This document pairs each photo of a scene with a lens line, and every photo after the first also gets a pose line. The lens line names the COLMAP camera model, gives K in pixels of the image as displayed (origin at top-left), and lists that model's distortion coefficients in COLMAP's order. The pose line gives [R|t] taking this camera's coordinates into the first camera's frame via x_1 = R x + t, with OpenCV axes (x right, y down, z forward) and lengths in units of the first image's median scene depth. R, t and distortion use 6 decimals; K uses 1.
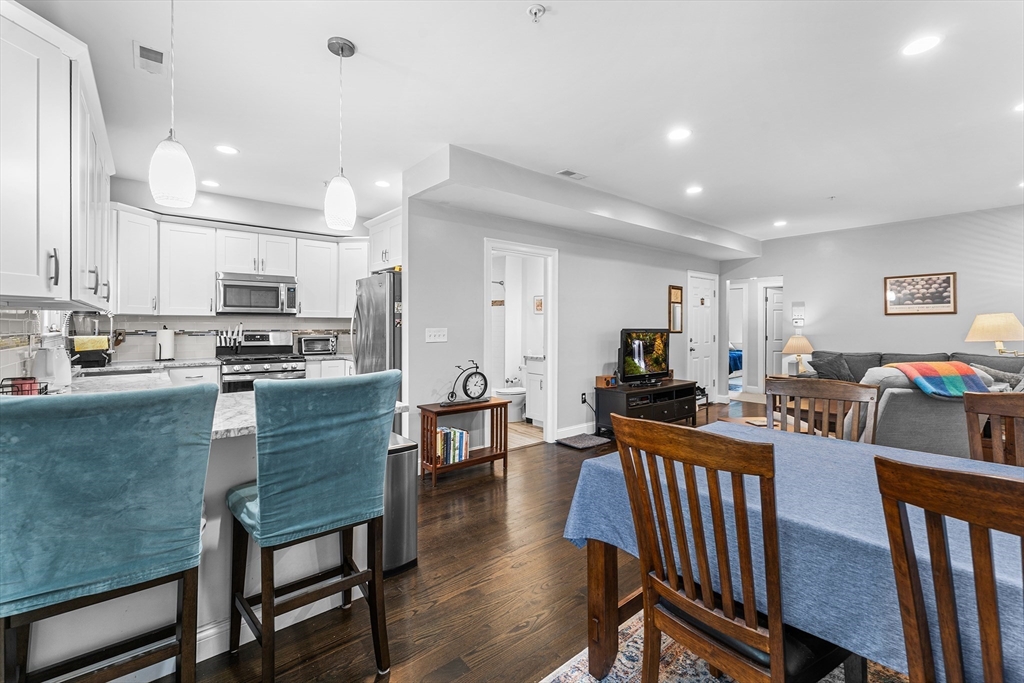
lens RADIAL K [[425.7, 0, 507.0], [0, 425.7, 325.3], [0, 0, 1]] dist [0.001053, -0.000156]
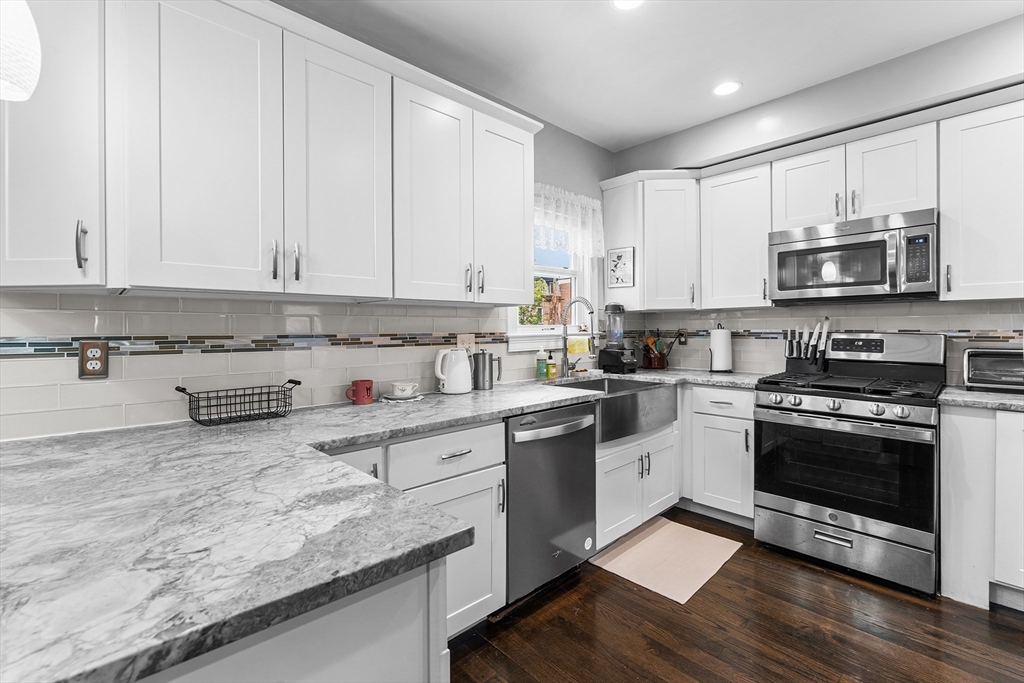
lens RADIAL K [[455.8, 0, 510.6], [0, 455.8, 329.2], [0, 0, 1]] dist [-0.004230, 0.001123]
pose [[0.065244, -0.000833, -0.997869, -0.052519], [0.008949, 0.999960, -0.000250, 0.005686], [0.997829, -0.008914, 0.065248, 0.488231]]
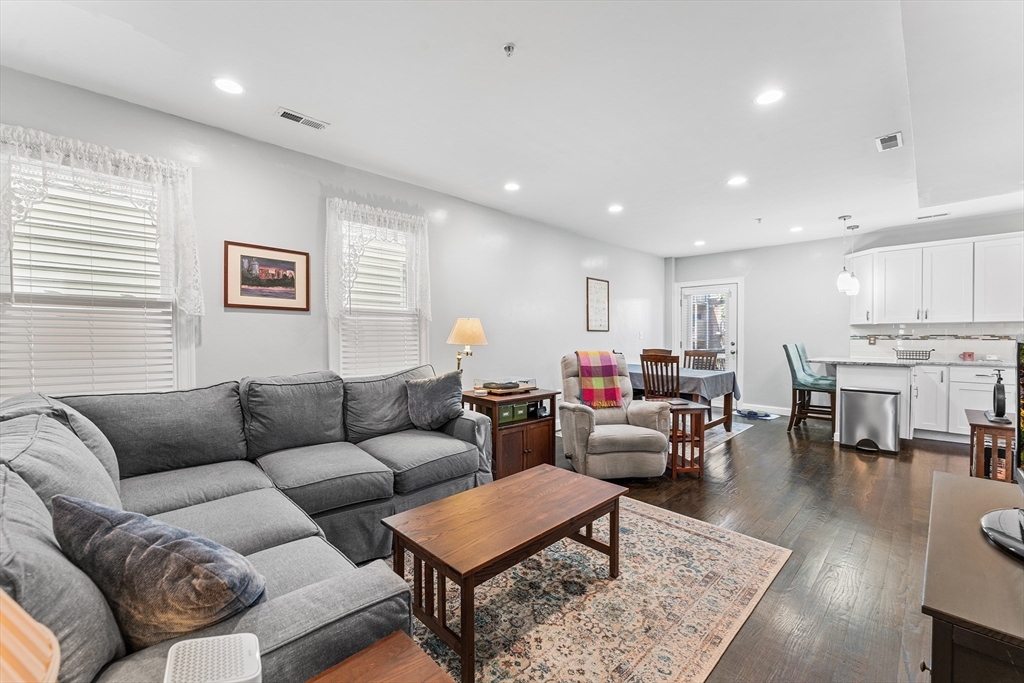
lens RADIAL K [[425.7, 0, 513.4], [0, 425.7, 341.3], [0, 0, 1]] dist [0.001053, -0.000156]
pose [[-0.993607, 0.004181, -0.112816, 0.675635], [0.003188, 0.999955, 0.008979, 0.011480], [0.112848, 0.008562, -0.993575, 1.218635]]
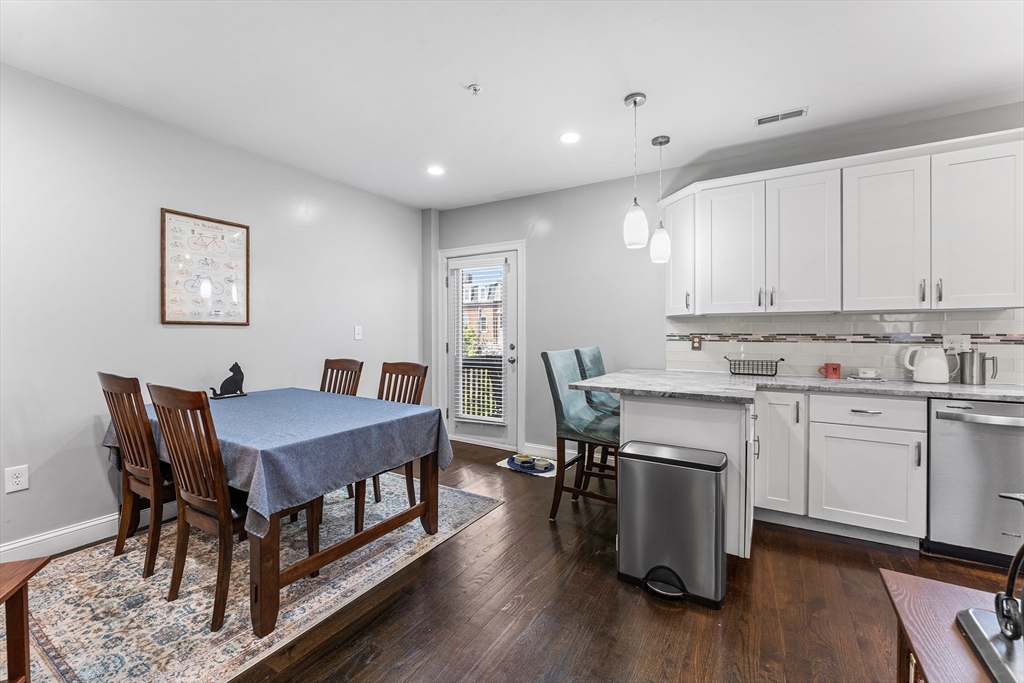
lens RADIAL K [[425.7, 0, 514.9], [0, 425.7, 336.5], [0, 0, 1]] dist [0.001053, -0.000156]
pose [[-0.940006, 0.003850, -0.341135, 0.136829], [0.001672, 0.999976, 0.006678, 0.007758], [0.341153, 0.005707, -0.939990, 0.768682]]
